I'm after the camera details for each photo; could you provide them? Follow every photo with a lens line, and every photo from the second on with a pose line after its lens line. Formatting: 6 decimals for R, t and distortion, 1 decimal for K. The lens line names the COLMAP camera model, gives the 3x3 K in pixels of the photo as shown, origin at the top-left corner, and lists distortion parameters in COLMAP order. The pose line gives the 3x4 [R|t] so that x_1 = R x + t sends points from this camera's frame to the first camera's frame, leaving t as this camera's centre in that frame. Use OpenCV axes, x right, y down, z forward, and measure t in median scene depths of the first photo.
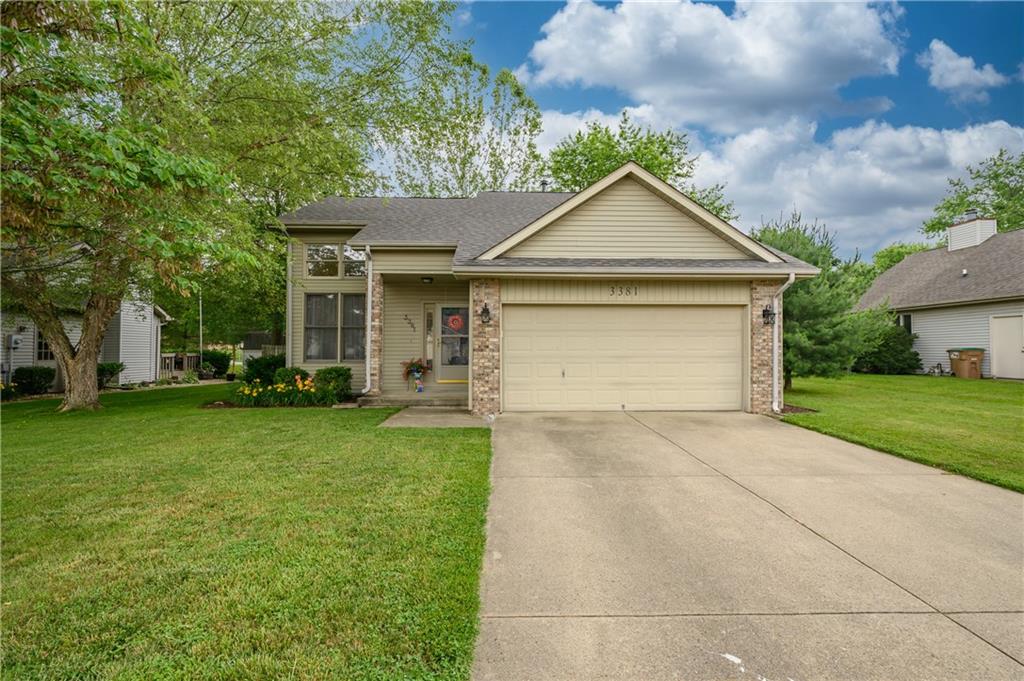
lens RADIAL K [[455.6, 0, 509.2], [0, 455.6, 340.6], [0, 0, 1]] dist [0.000763, -0.000091]
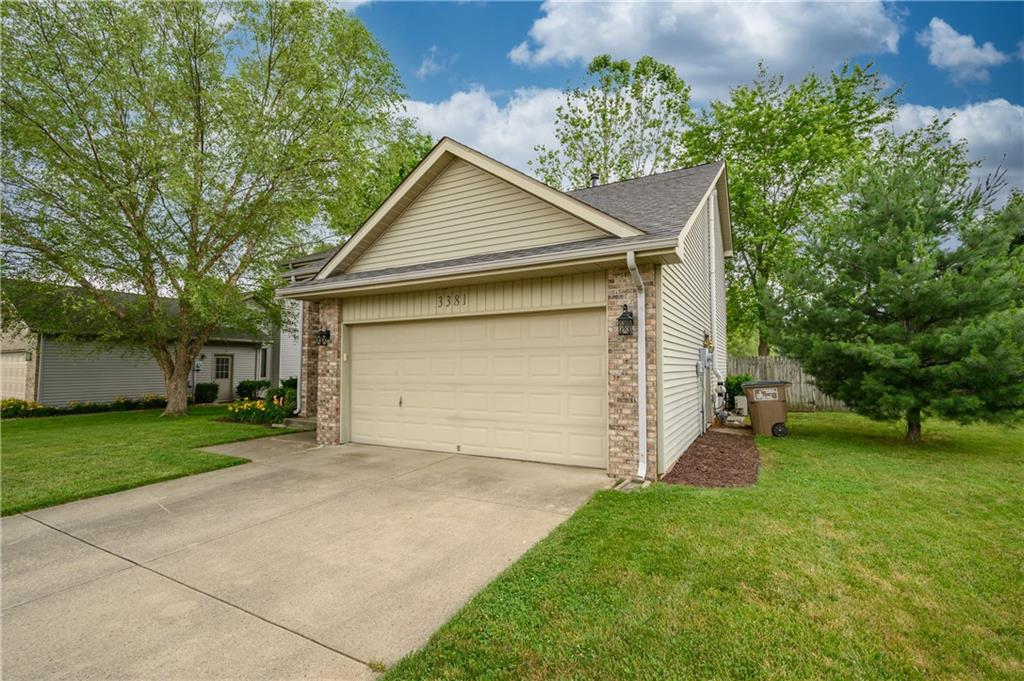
lens RADIAL K [[455.6, 0, 512.7], [0, 455.6, 337.7], [0, 0, 1]] dist [0.000763, -0.000091]
pose [[0.865226, -0.036177, -0.500075, 0.631878], [0.014781, 0.998800, -0.046682, -0.005007], [0.501164, 0.032999, 0.864723, 0.318642]]
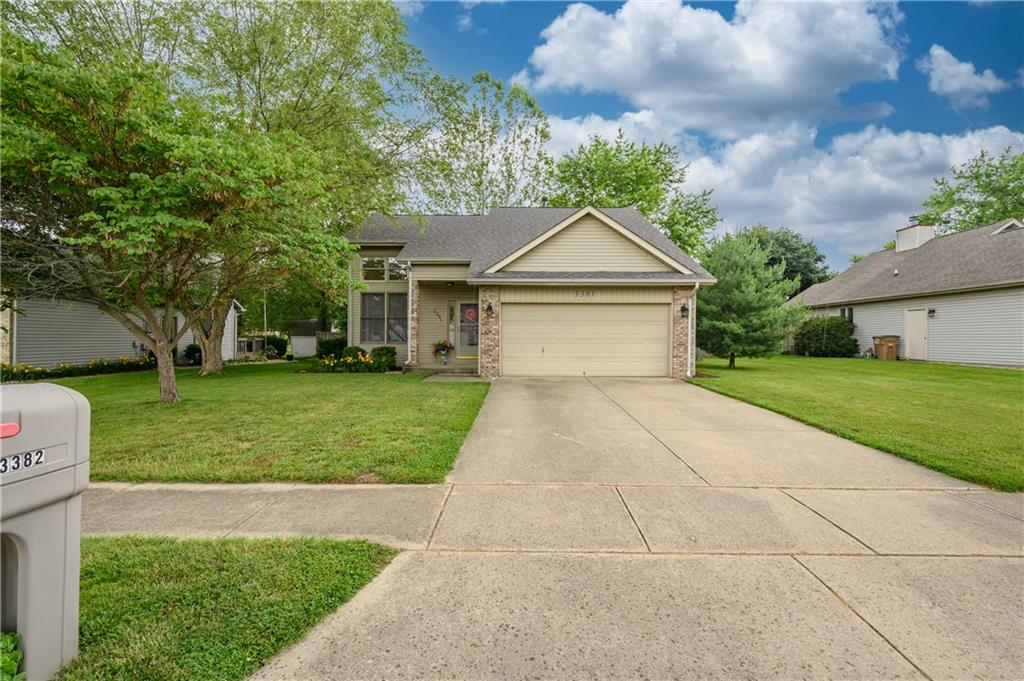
lens RADIAL K [[455.6, 0, 507.7], [0, 455.6, 339.4], [0, 0, 1]] dist [0.000763, -0.000091]
pose [[0.998915, 0.004059, -0.046400, 0.063818], [-0.003025, 0.999746, 0.022327, 0.004320], [0.046479, -0.022163, 0.998673, -0.401319]]
